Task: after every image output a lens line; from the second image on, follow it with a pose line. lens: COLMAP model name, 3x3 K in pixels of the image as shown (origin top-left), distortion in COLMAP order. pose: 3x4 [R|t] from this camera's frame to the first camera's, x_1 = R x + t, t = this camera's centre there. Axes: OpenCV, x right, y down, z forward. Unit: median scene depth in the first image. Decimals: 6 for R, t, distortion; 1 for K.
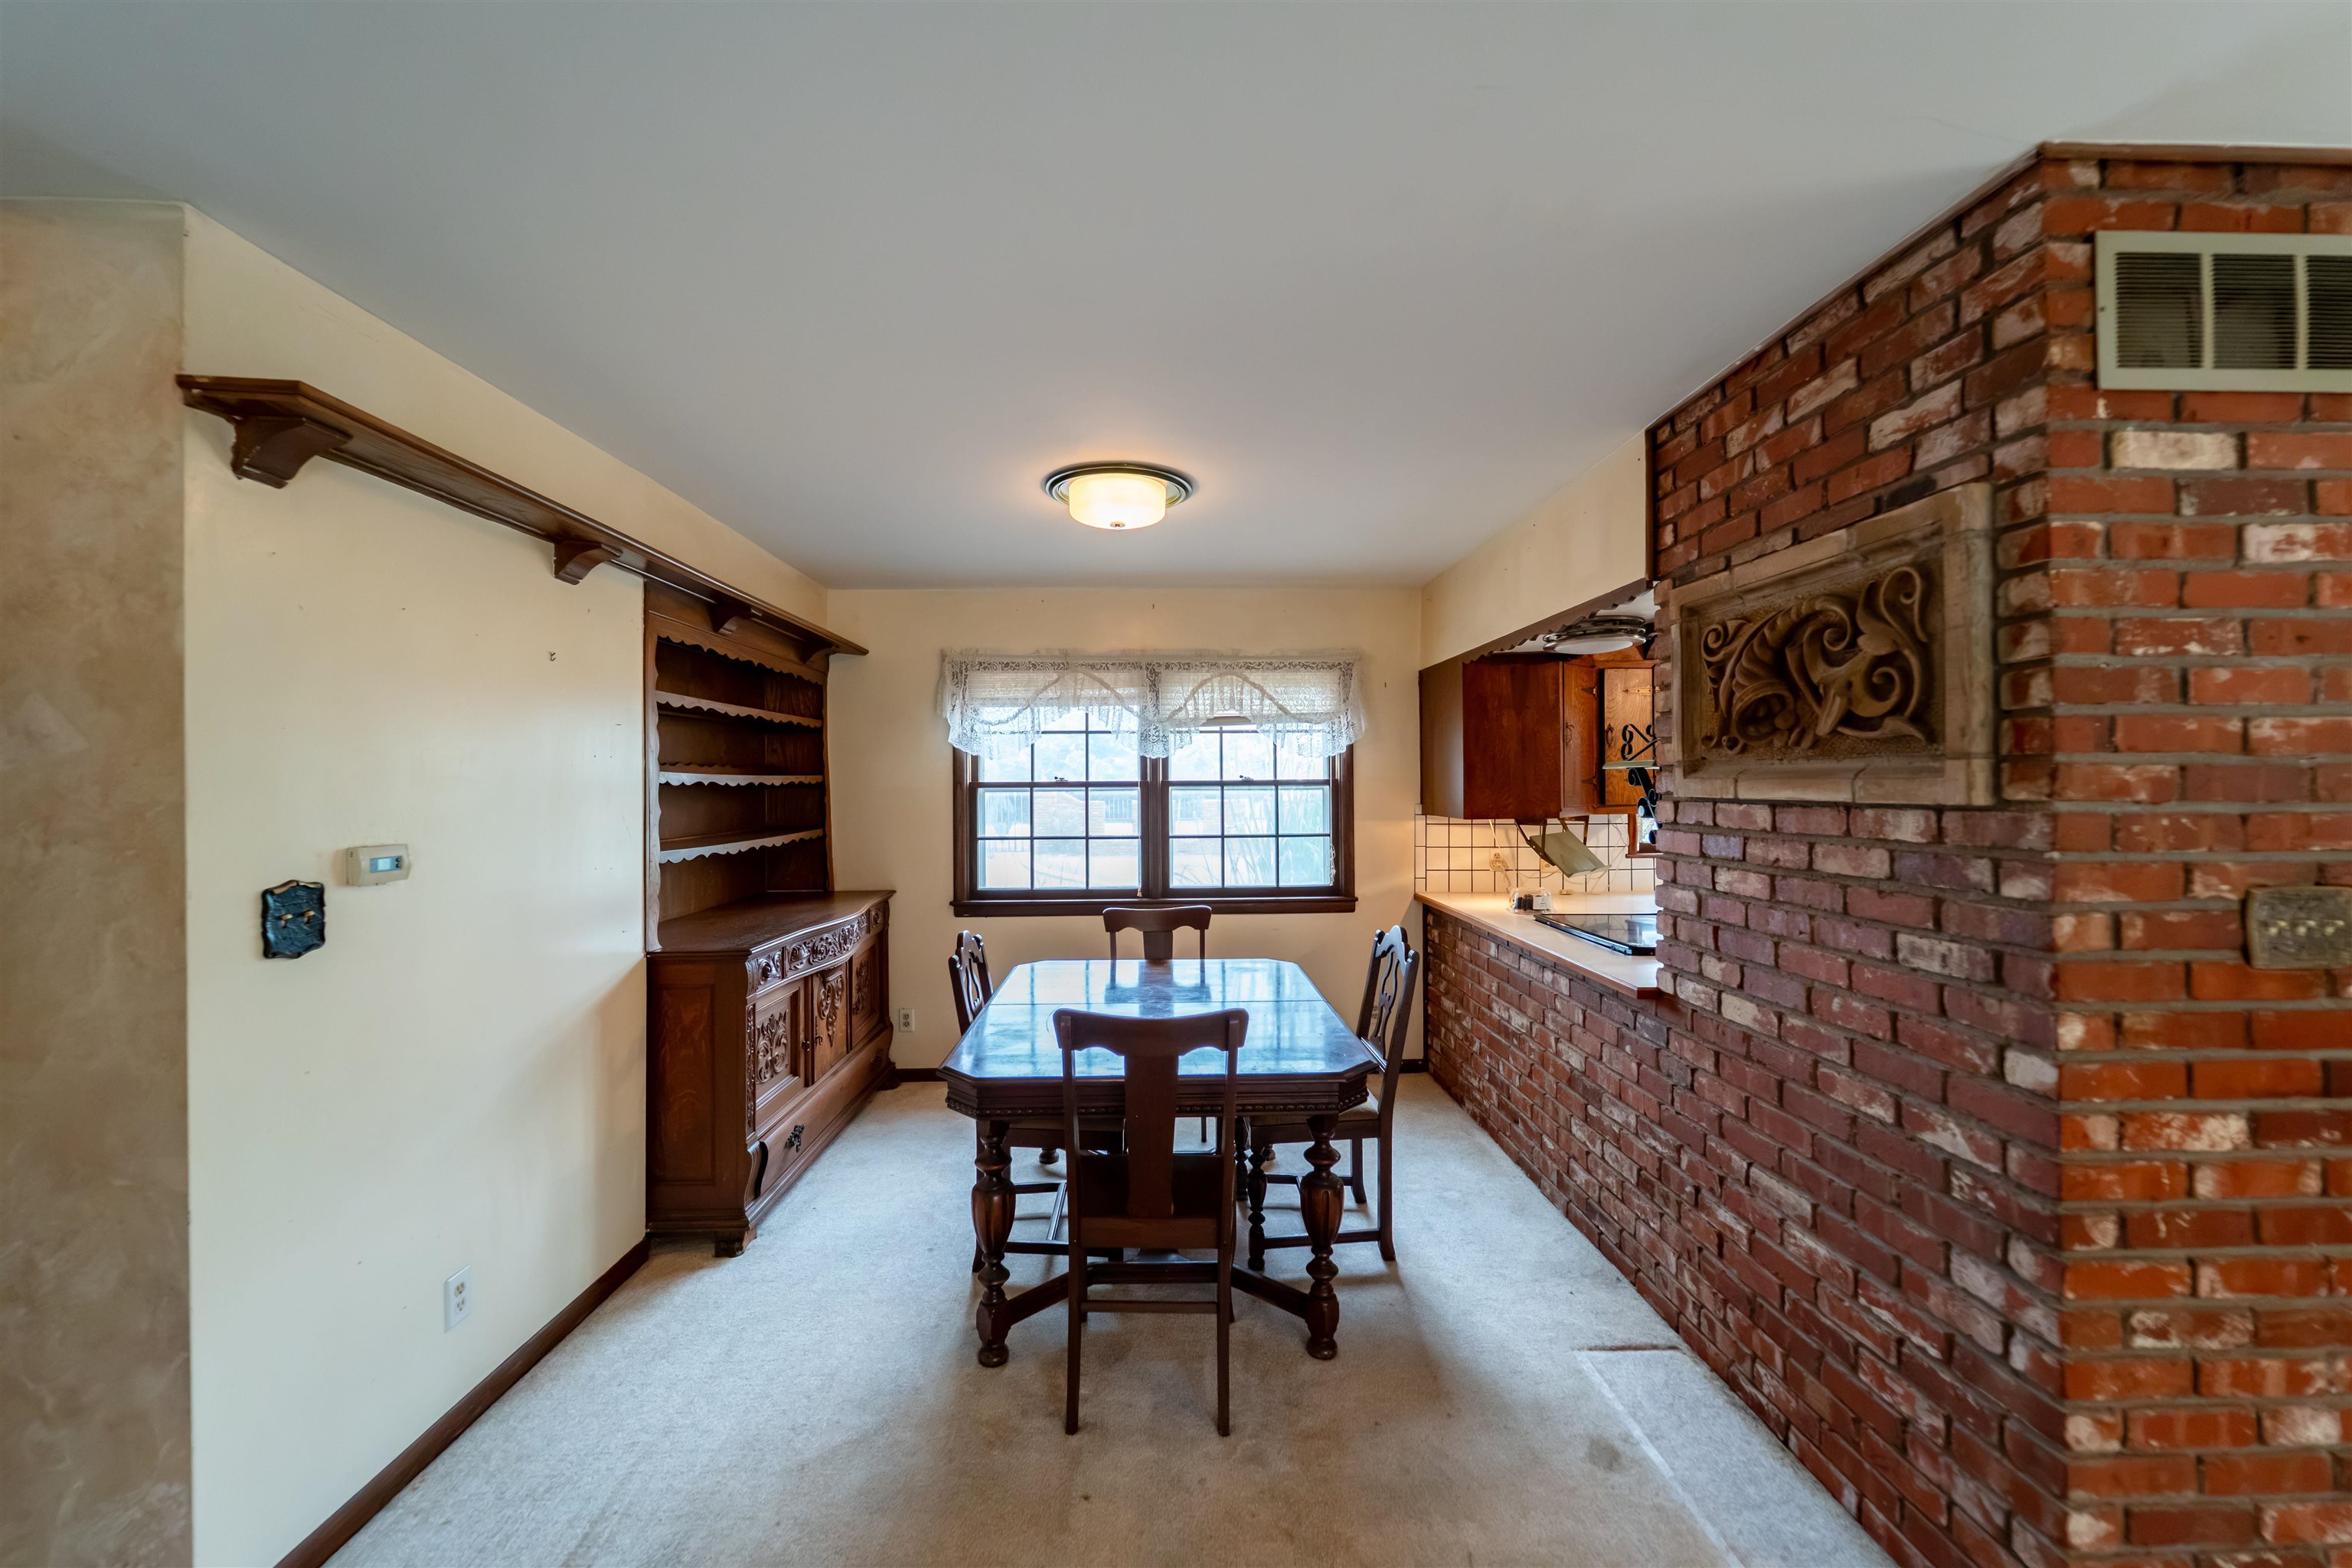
lens RADIAL K [[941.5, 0, 1182.1], [0, 941.5, 782.6], [0, 0, 1]] dist [0.003669, -0.001234]
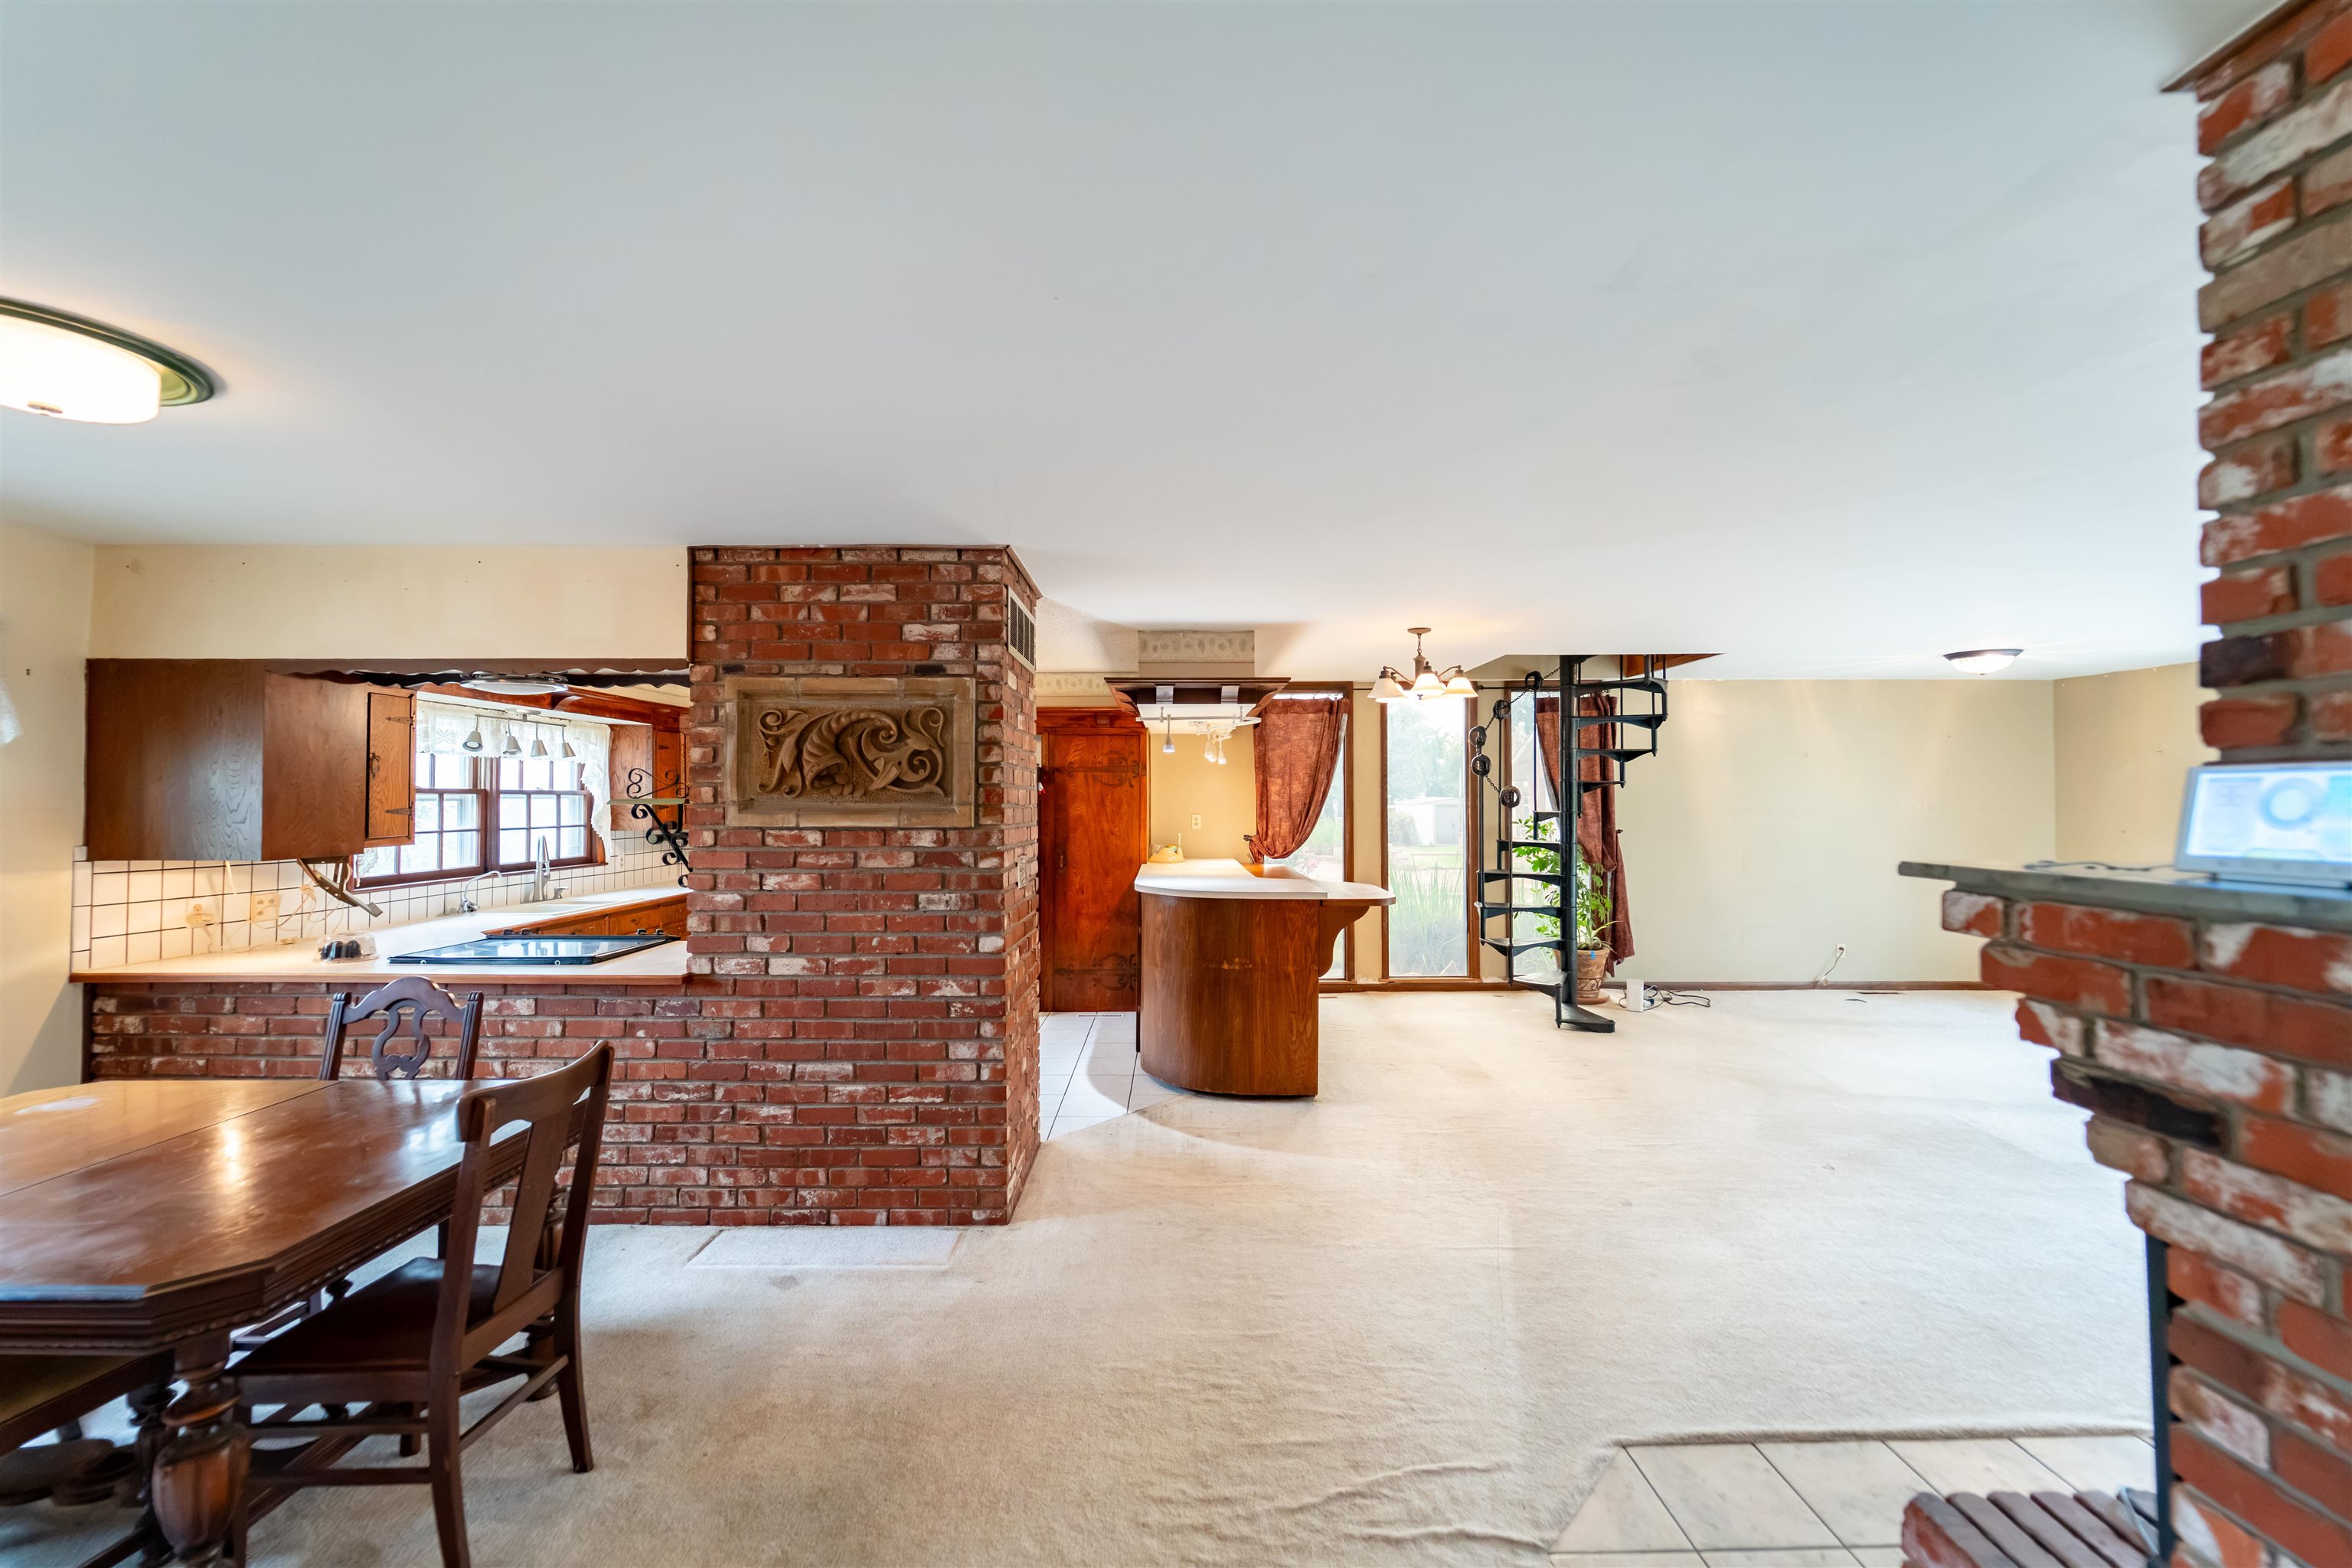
lens RADIAL K [[941.5, 0, 1173.5], [0, 941.5, 784.3], [0, 0, 1]] dist [0.003669, -0.001234]
pose [[0.035607, 0.024126, 0.999075, -1.147371], [-0.000542, 0.999709, -0.024122, -0.019194], [-0.999366, 0.000317, 0.035610, 0.408948]]
